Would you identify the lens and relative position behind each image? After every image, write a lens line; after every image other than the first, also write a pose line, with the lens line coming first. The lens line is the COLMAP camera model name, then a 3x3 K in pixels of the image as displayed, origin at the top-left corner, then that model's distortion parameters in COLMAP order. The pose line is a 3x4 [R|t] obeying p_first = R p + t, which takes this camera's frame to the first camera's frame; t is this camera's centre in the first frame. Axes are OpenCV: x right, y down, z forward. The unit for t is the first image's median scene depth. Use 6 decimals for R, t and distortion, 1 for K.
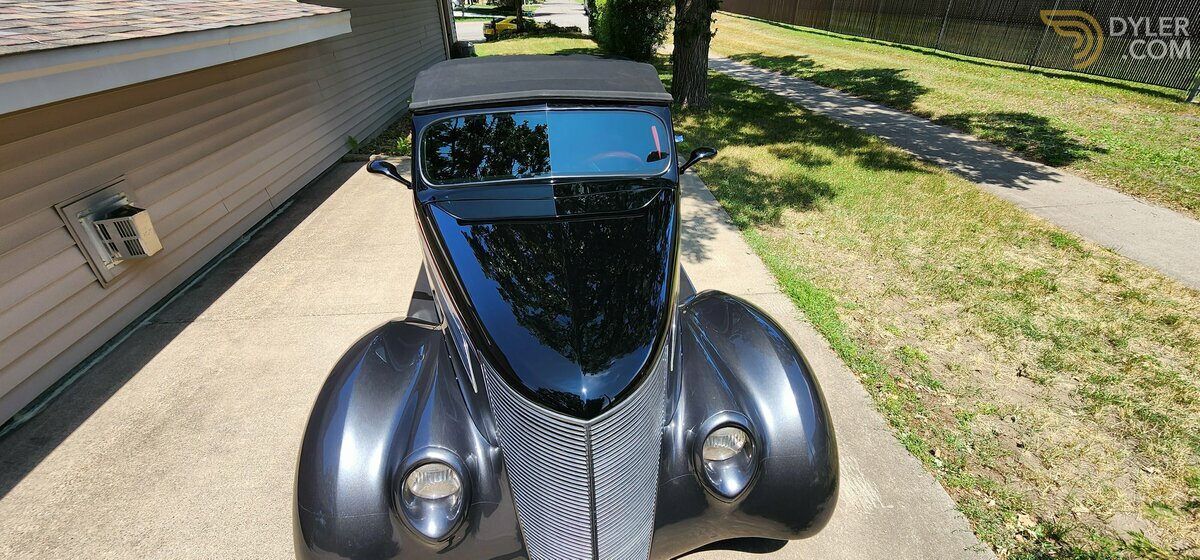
lens RADIAL K [[499.0, 0, 599.7], [0, 499.0, 283.2], [0, 0, 1]] dist [-0.003031, 0.000499]
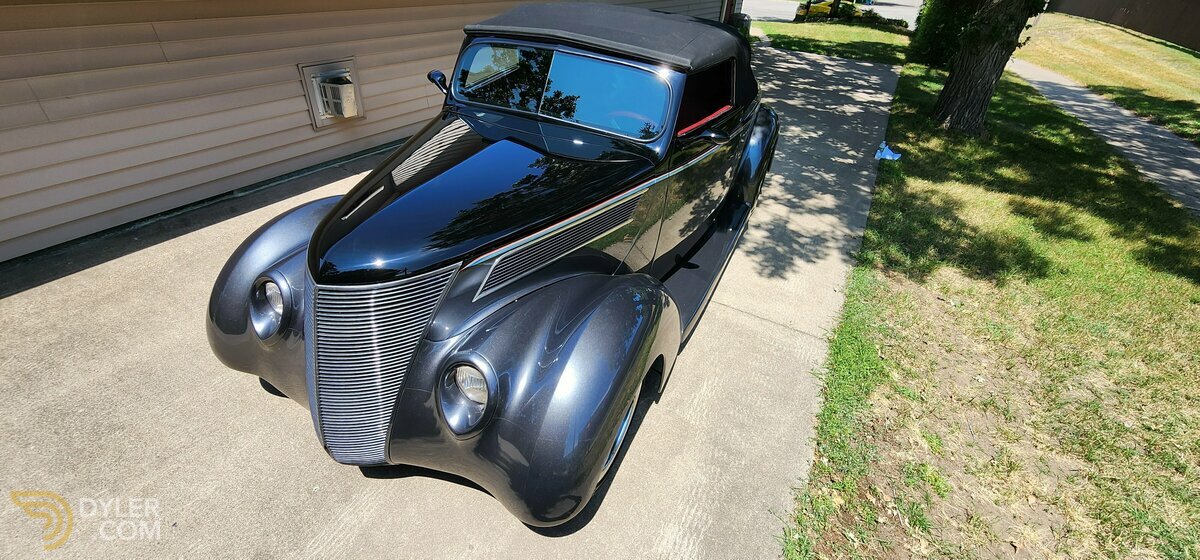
lens RADIAL K [[499.0, 0, 603.0], [0, 499.0, 281.4], [0, 0, 1]] dist [-0.003031, 0.000499]
pose [[0.827116, 0.366580, -0.426027, 0.267313], [-0.352382, 0.928761, 0.115026, -0.026522], [0.437843, 0.054984, 0.897368, 0.064388]]
